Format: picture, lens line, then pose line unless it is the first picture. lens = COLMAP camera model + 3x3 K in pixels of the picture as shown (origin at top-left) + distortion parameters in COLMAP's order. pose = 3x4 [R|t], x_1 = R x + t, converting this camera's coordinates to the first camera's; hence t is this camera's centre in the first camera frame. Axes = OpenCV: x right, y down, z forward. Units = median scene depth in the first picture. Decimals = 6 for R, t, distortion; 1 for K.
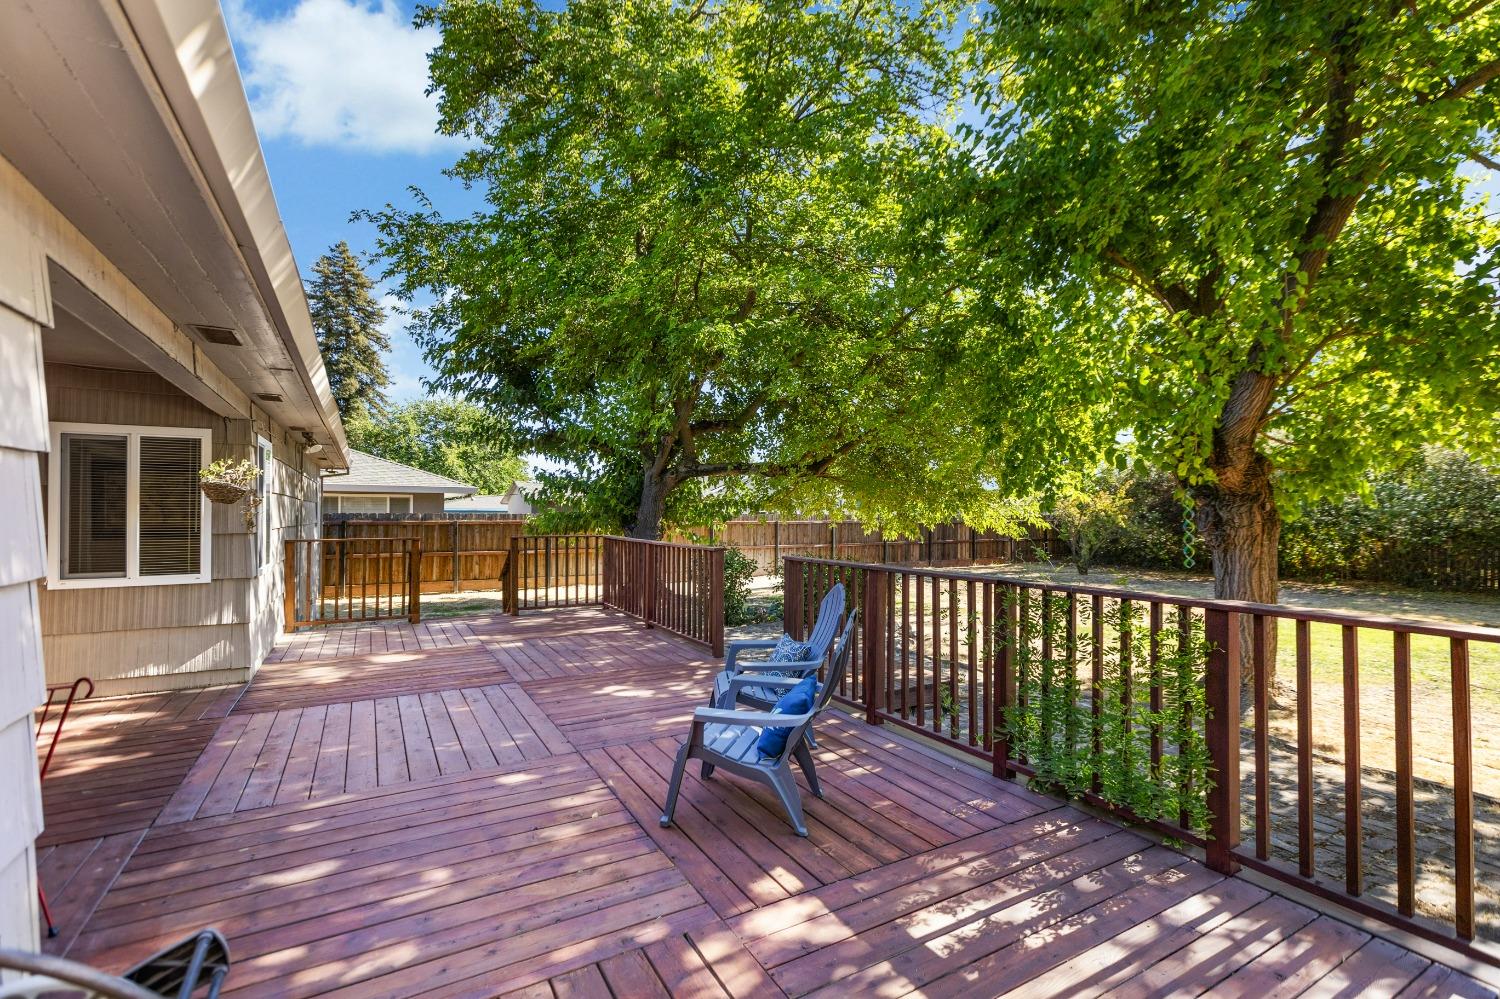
lens RADIAL K [[660.3, 0, 750.0], [0, 660.3, 499.5], [0, 0, 1]] dist [-0.001278, -0.000240]
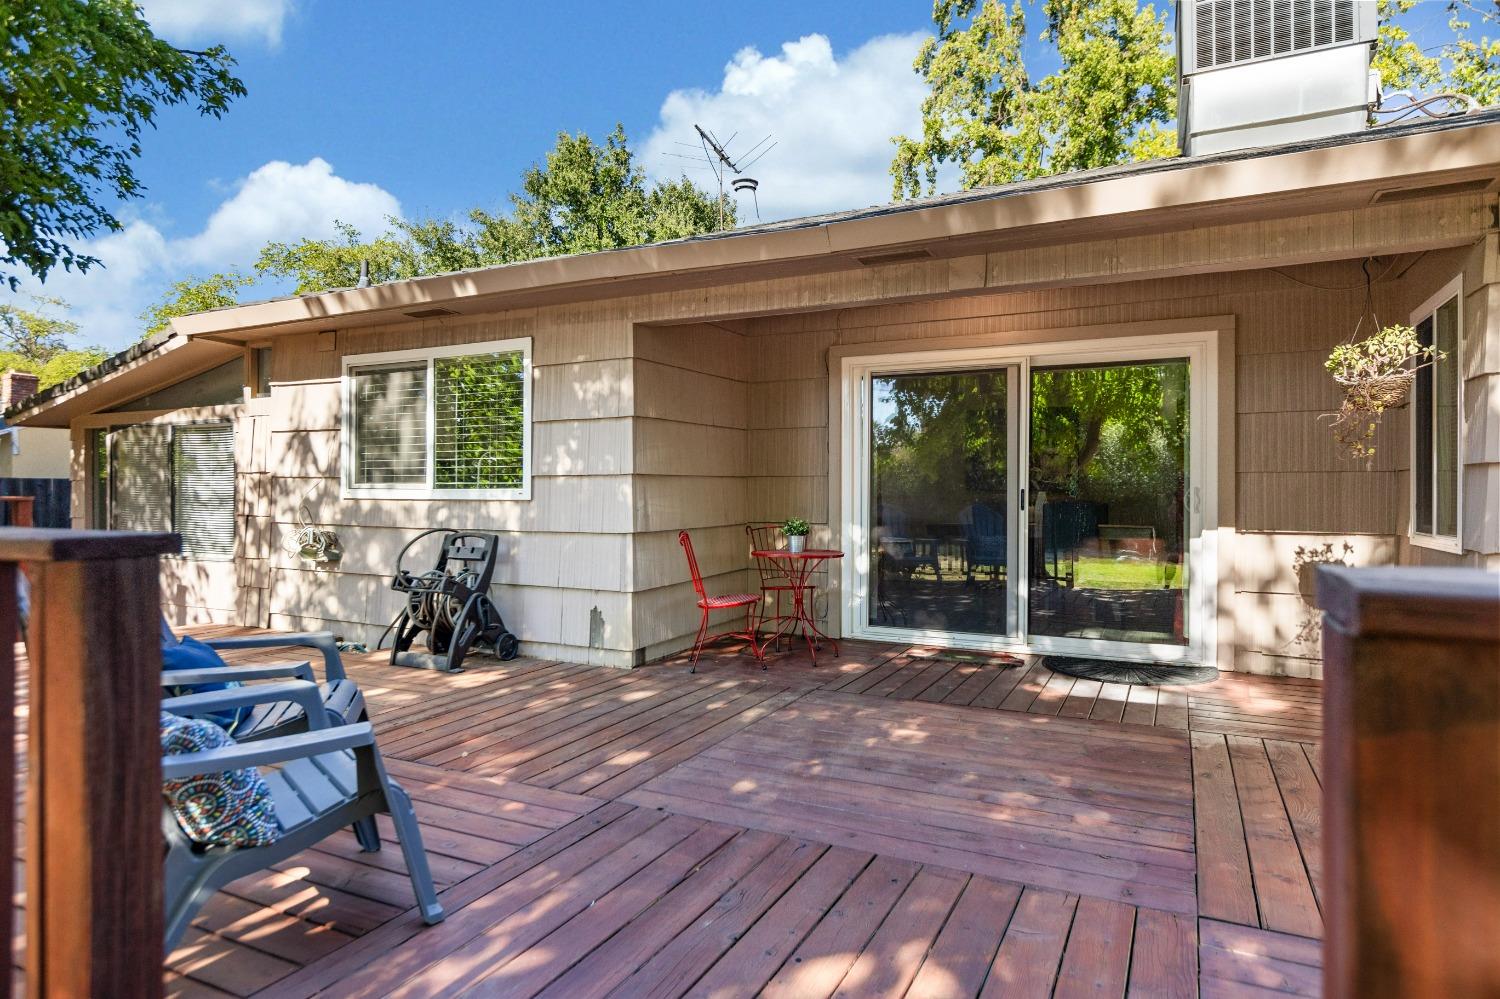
lens RADIAL K [[872.9, 0, 750.0], [0, 872.9, 499.5], [0, 0, 1]] dist [-0.000289, -0.000006]
pose [[-0.830966, 0.004994, -0.556300, 0.077825], [0.009319, 0.999944, -0.004944, 0.093716], [0.556244, -0.009292, -0.830967, 1.569403]]
